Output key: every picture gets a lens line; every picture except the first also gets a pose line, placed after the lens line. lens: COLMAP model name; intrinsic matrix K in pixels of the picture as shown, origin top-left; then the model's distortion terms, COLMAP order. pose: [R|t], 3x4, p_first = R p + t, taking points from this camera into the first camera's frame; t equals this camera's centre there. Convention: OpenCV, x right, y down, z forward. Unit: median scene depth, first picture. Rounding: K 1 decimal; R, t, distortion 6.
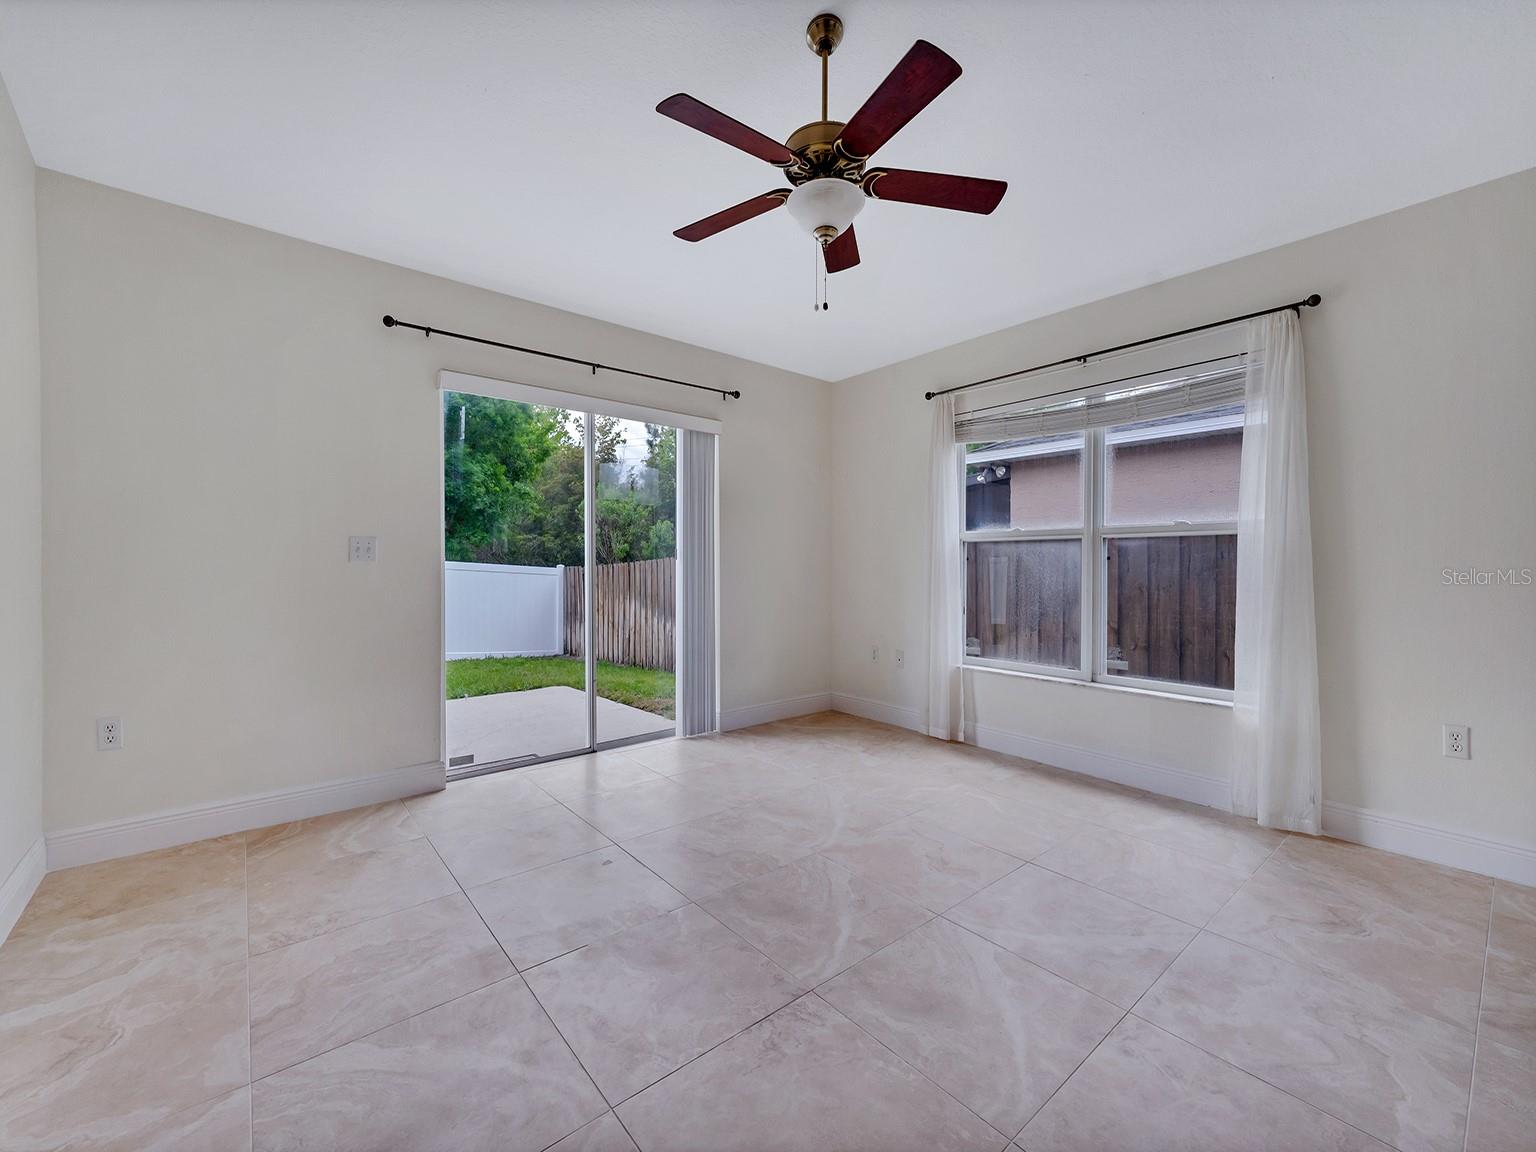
lens RADIAL K [[634.4, 0, 775.2], [0, 634.4, 576.4], [0, 0, 1]] dist [0.000908, -0.000045]
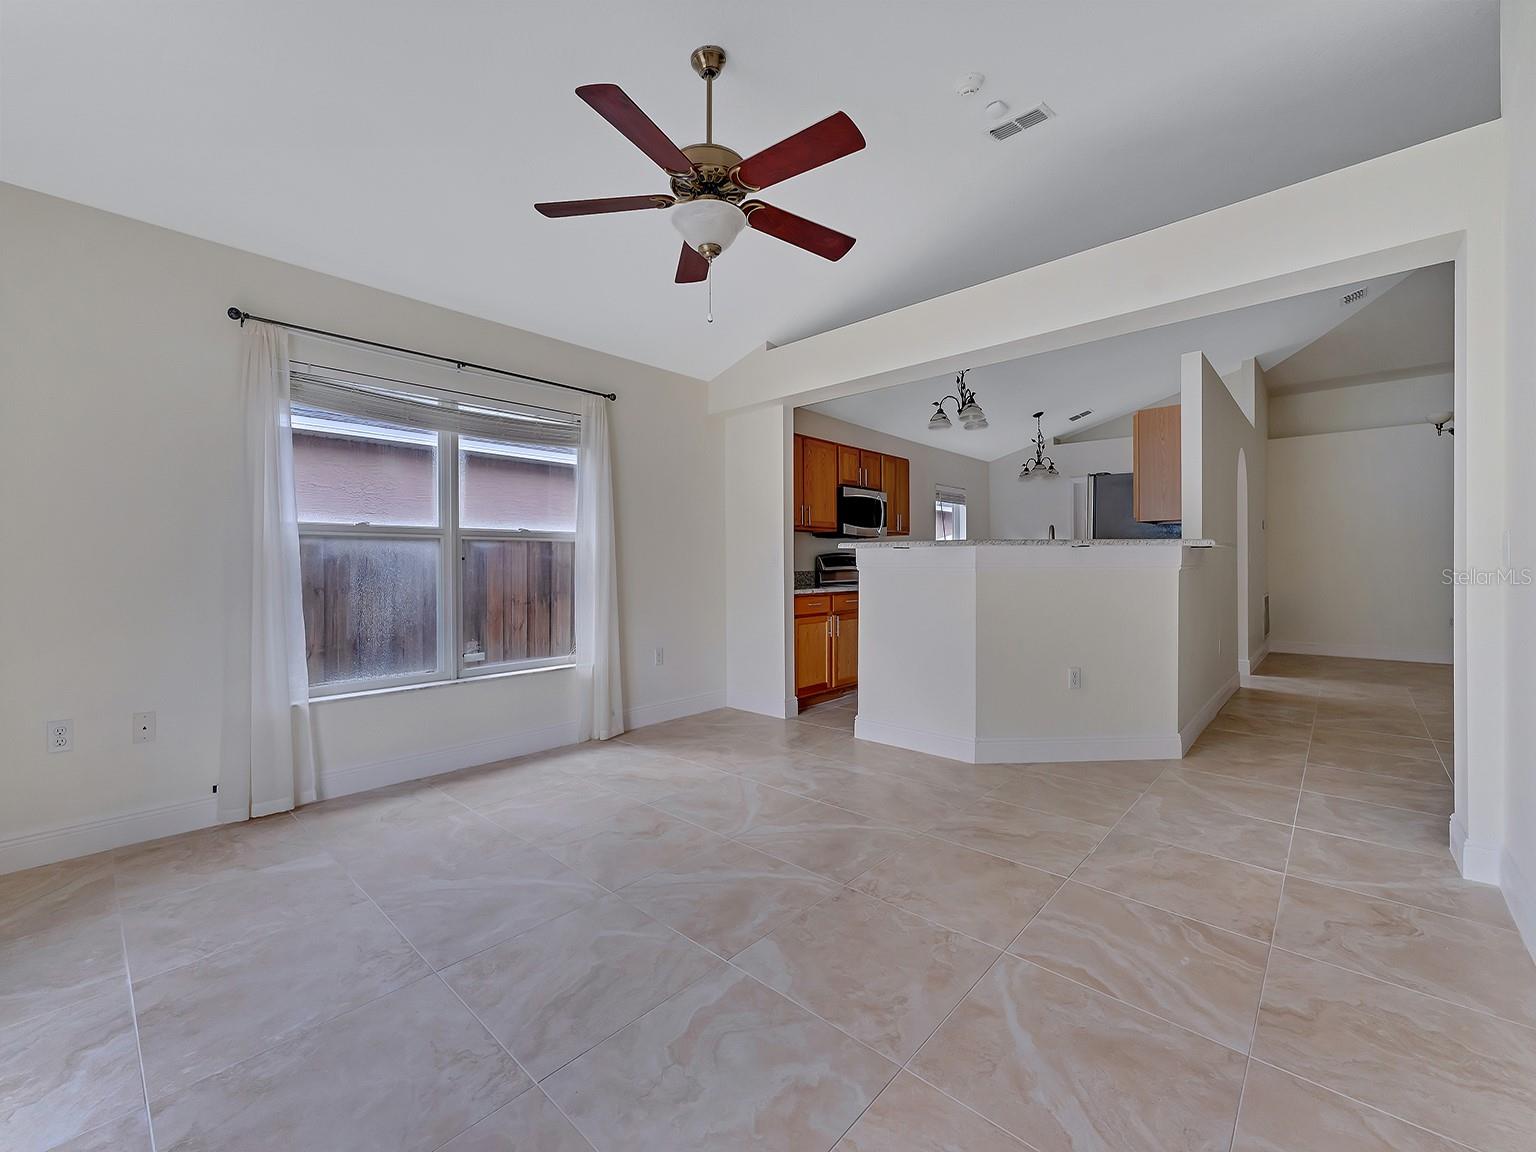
lens RADIAL K [[634.4, 0, 775.2], [0, 634.4, 564.2], [0, 0, 1]] dist [0.000908, -0.000045]
pose [[-0.138097, -0.003164, 0.990414, -0.596023], [0.024212, 0.999685, 0.006570, -0.013073], [-0.990123, 0.024888, -0.137977, 0.634125]]
